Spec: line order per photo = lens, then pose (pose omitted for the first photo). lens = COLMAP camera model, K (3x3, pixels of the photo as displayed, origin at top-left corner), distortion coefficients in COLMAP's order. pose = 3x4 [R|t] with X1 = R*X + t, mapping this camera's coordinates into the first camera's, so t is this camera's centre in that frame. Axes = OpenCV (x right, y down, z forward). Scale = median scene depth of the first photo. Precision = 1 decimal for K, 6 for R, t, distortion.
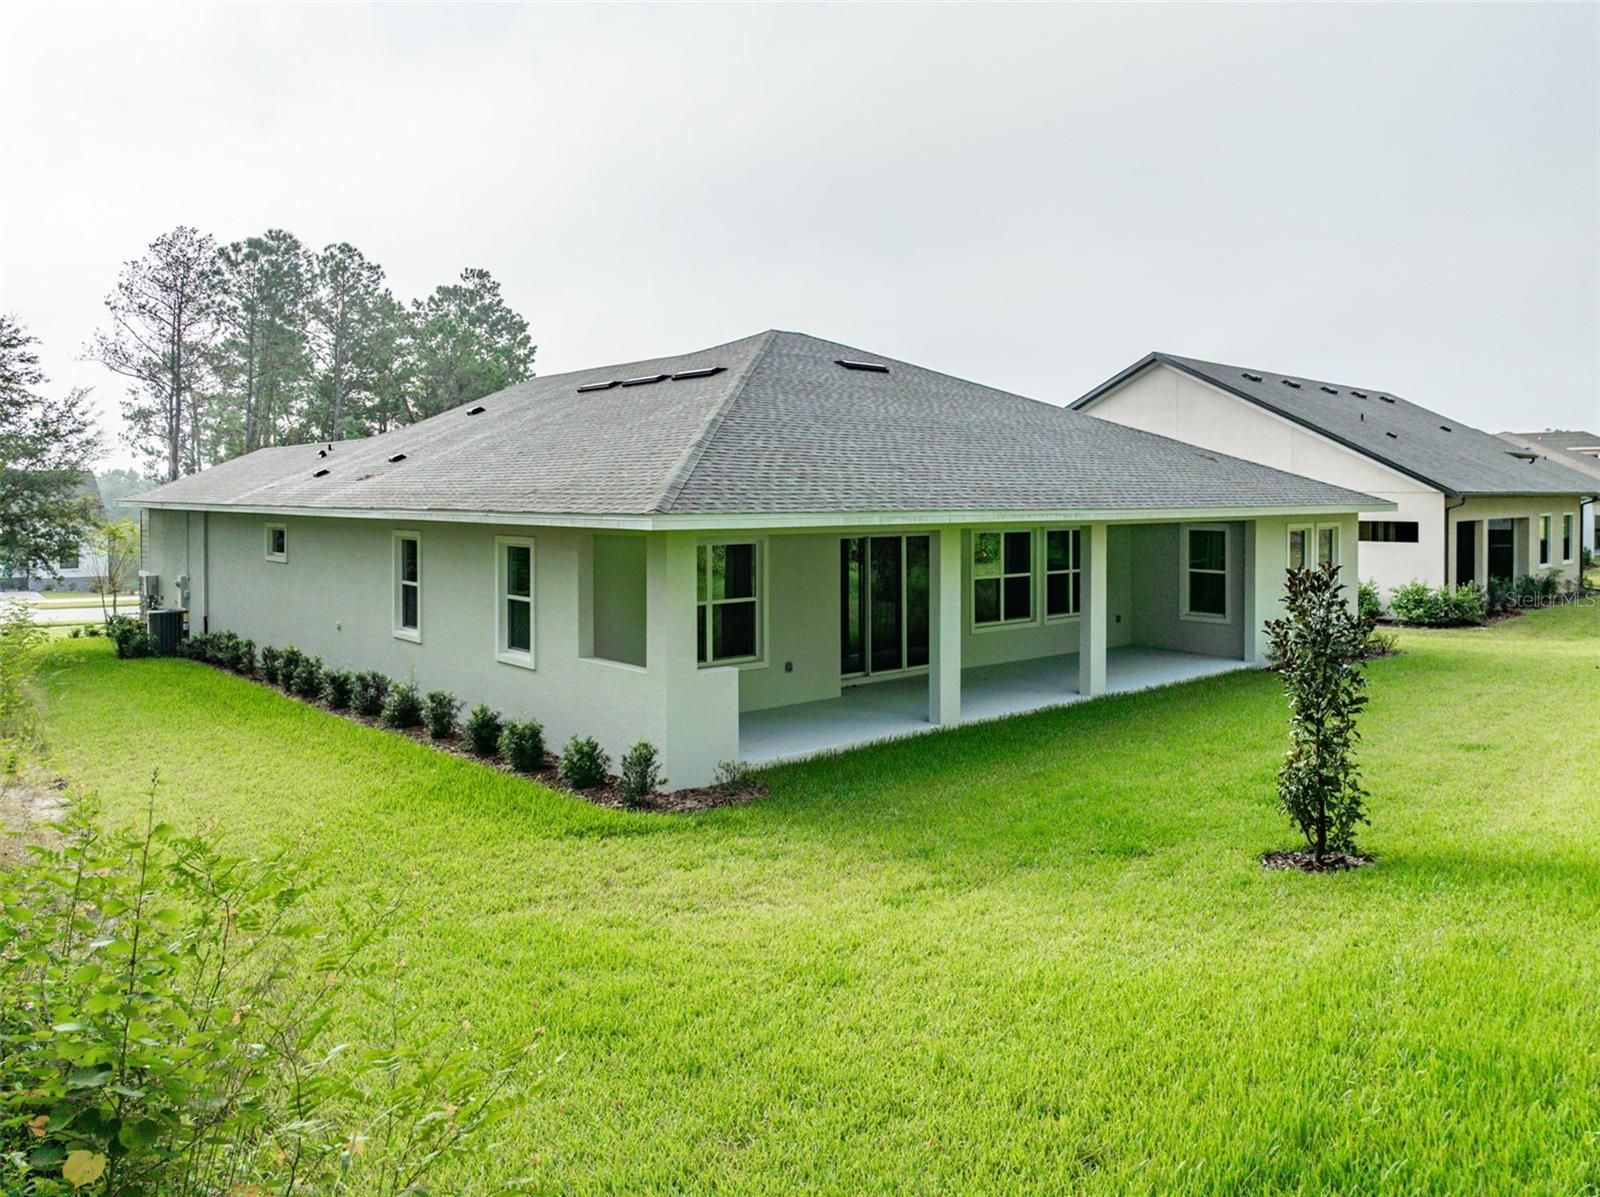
lens RADIAL K [[1109.6, 0, 800.0], [0, 1109.6, 598.5], [0, 0, 1]] dist [0.003909, 0.004148]
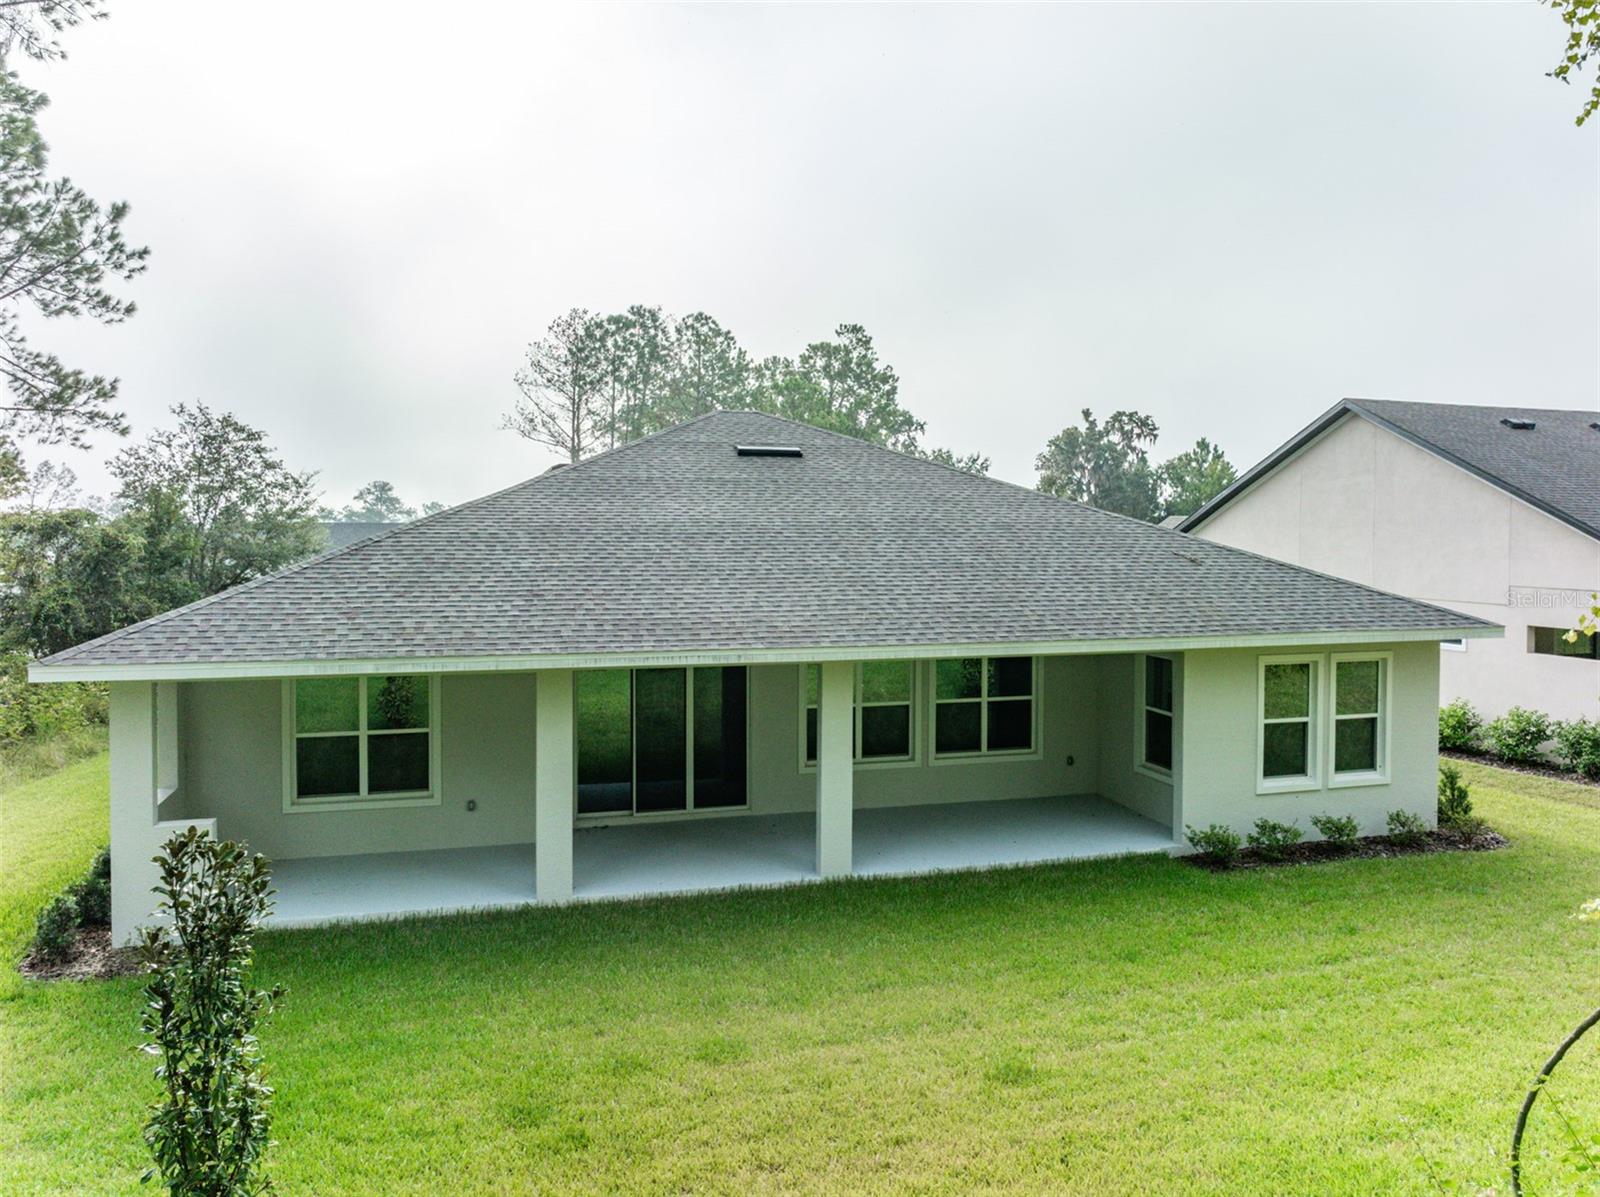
lens RADIAL K [[1145.1, 0, 800.0], [0, 1145.1, 598.5], [0, 0, 1]] dist [-0.000553, 0.000205]
pose [[0.913761, 0.028588, -0.405245, 0.308968], [-0.044455, 0.998567, -0.029793, -0.046017], [0.403812, 0.045239, 0.913723, 0.127942]]
